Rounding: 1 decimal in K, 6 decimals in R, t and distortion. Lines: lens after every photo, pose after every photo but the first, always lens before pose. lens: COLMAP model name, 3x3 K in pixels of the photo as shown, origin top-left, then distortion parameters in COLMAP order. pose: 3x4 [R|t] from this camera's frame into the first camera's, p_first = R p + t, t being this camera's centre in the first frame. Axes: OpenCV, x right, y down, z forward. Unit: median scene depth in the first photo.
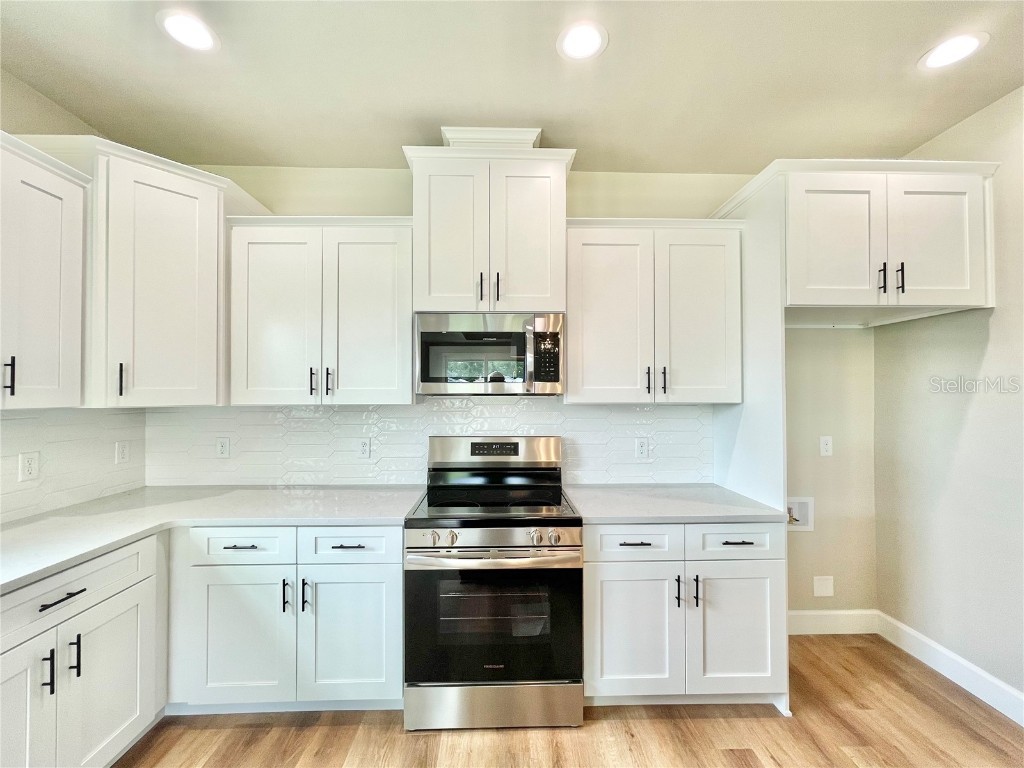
lens RADIAL K [[412.6, 0, 511.0], [0, 412.6, 388.4], [0, 0, 1]] dist [-0.000987, -0.000425]
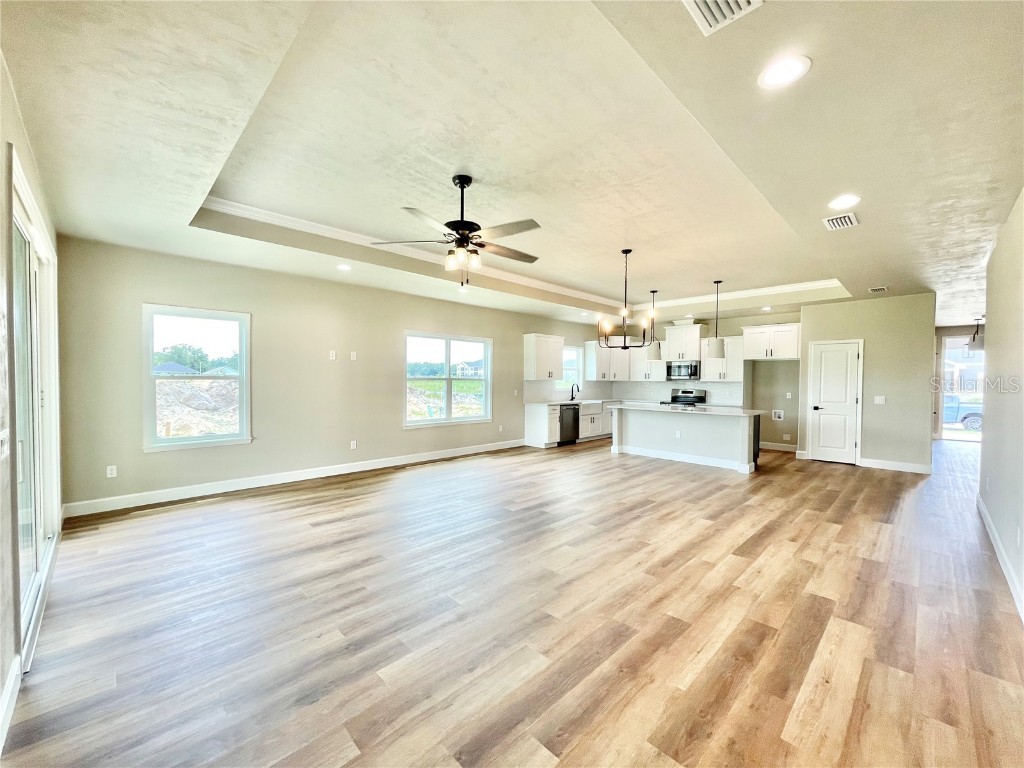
lens RADIAL K [[412.6, 0, 505.7], [0, 412.6, 387.4], [0, 0, 1]] dist [-0.000987, -0.000425]
pose [[0.681635, 0.024037, -0.731297, 1.969530], [-0.009282, 0.999664, 0.024207, 0.014790], [0.731633, -0.009712, 0.681629, -3.556875]]
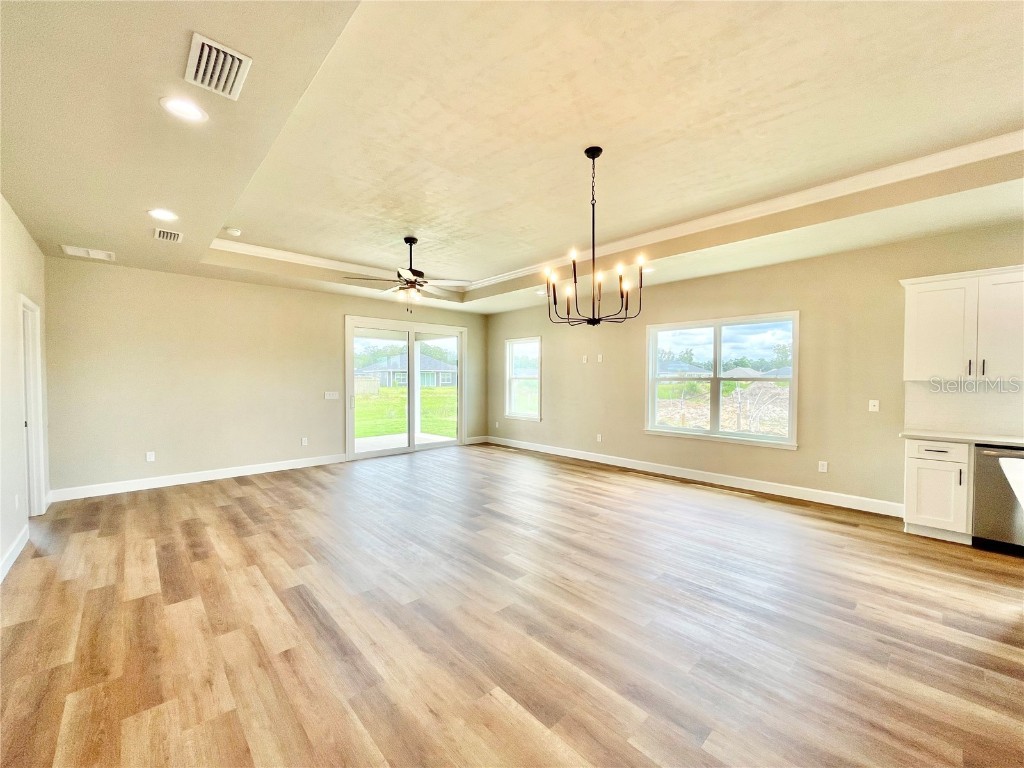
lens RADIAL K [[412.6, 0, 513.7], [0, 412.6, 387.6], [0, 0, 1]] dist [-0.000987, -0.000425]
pose [[-0.746716, 0.017093, -0.664924, 1.776535], [0.001867, 0.999720, 0.023603, 0.023888], [0.665141, 0.016383, -0.746538, -0.315867]]
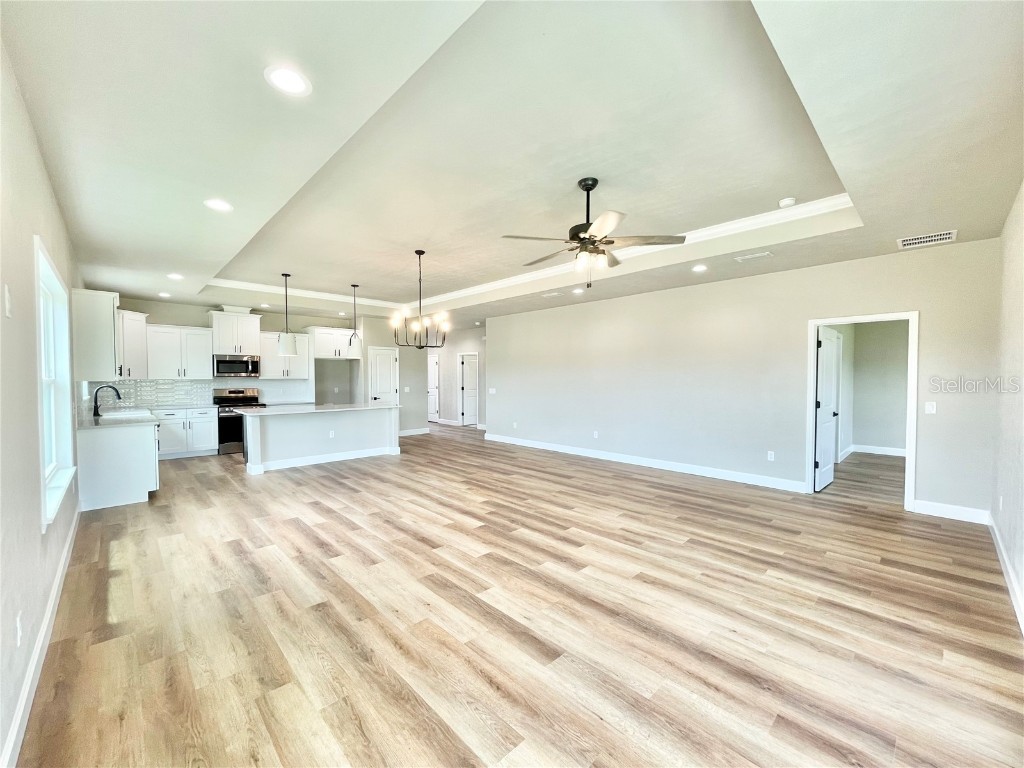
lens RADIAL K [[412.6, 0, 513.5], [0, 412.6, 385.2], [0, 0, 1]] dist [-0.000987, -0.000425]
pose [[0.733321, -0.011592, 0.679784, -0.782256], [-0.002915, 0.999792, 0.020194, 0.011746], [-0.679877, -0.016790, 0.733134, -3.584673]]
